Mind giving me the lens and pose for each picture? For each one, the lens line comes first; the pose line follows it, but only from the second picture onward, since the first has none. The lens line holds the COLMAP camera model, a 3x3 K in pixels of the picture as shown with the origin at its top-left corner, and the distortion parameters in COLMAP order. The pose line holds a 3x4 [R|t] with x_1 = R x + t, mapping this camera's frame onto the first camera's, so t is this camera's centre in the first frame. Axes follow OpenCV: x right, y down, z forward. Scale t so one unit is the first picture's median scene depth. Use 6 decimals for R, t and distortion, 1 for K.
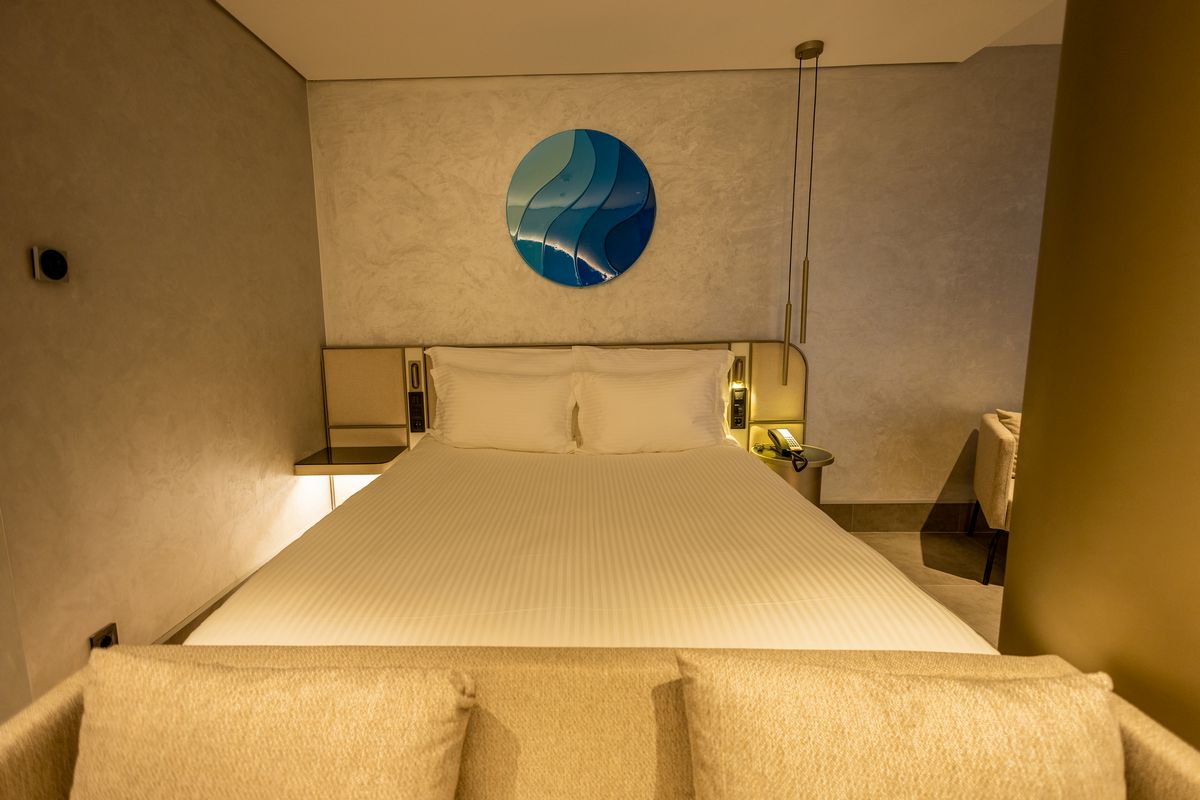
lens RADIAL K [[536.0, 0, 600.0], [0, 536.0, 400.0], [0, 0, 1]] dist [-0.002108, -0.000295]
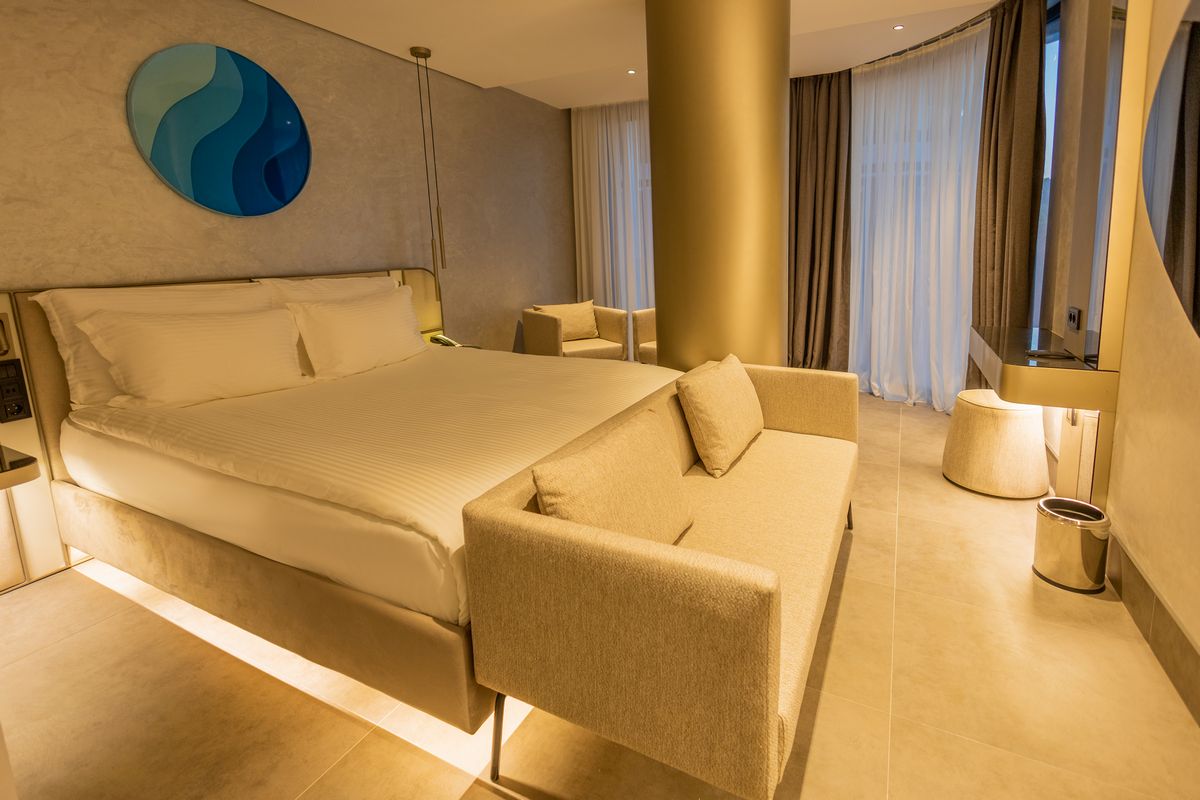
lens RADIAL K [[551.4, 0, 603.0], [0, 551.4, 304.1], [0, 0, 1]] dist [0.000408, -0.000018]
pose [[0.439110, -0.085307, 0.894374, -0.641950], [0.150615, 0.988384, 0.020326, 0.012827], [-0.885719, 0.125781, 0.446857, 0.047529]]
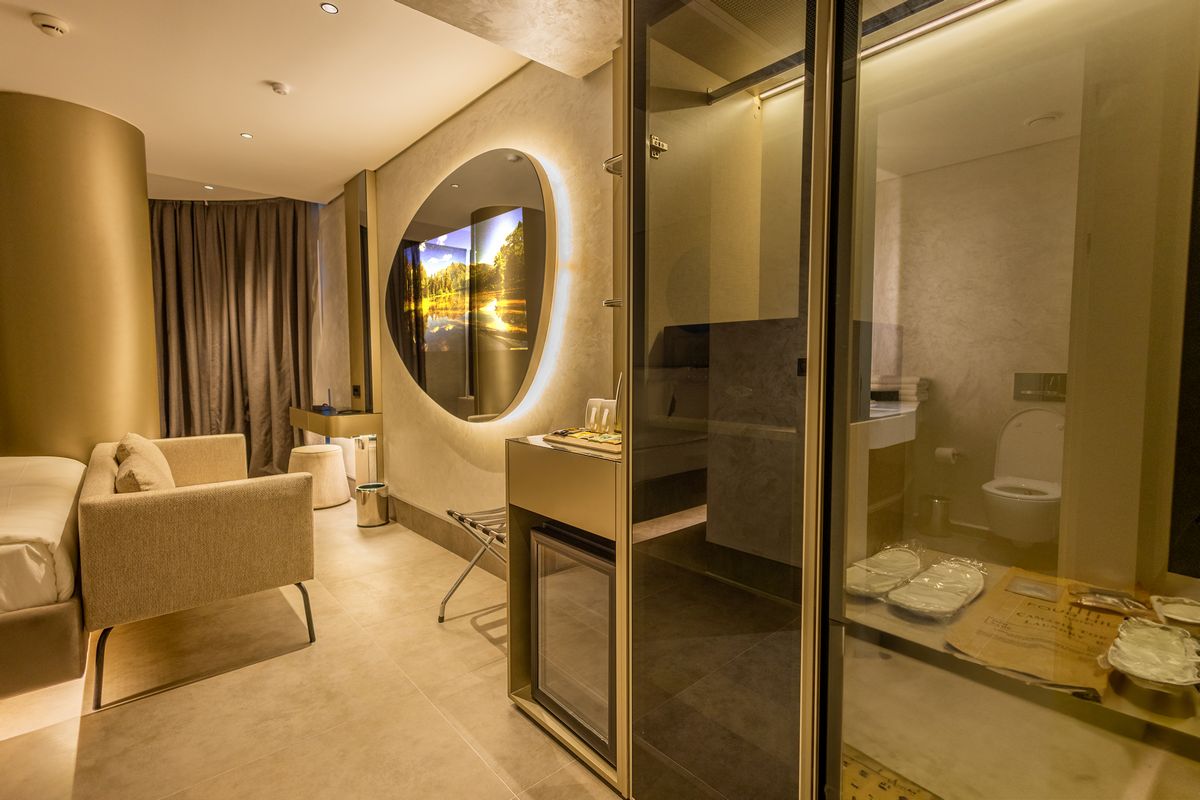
lens RADIAL K [[536.0, 0, 600.0], [0, 536.0, 400.0], [0, 0, 1]] dist [-0.002108, -0.000295]
pose [[-0.678452, -0.051070, 0.732867, -1.689181], [0.117557, 0.977179, 0.176923, 0.016236], [-0.725178, 0.206188, -0.656965, 0.592163]]
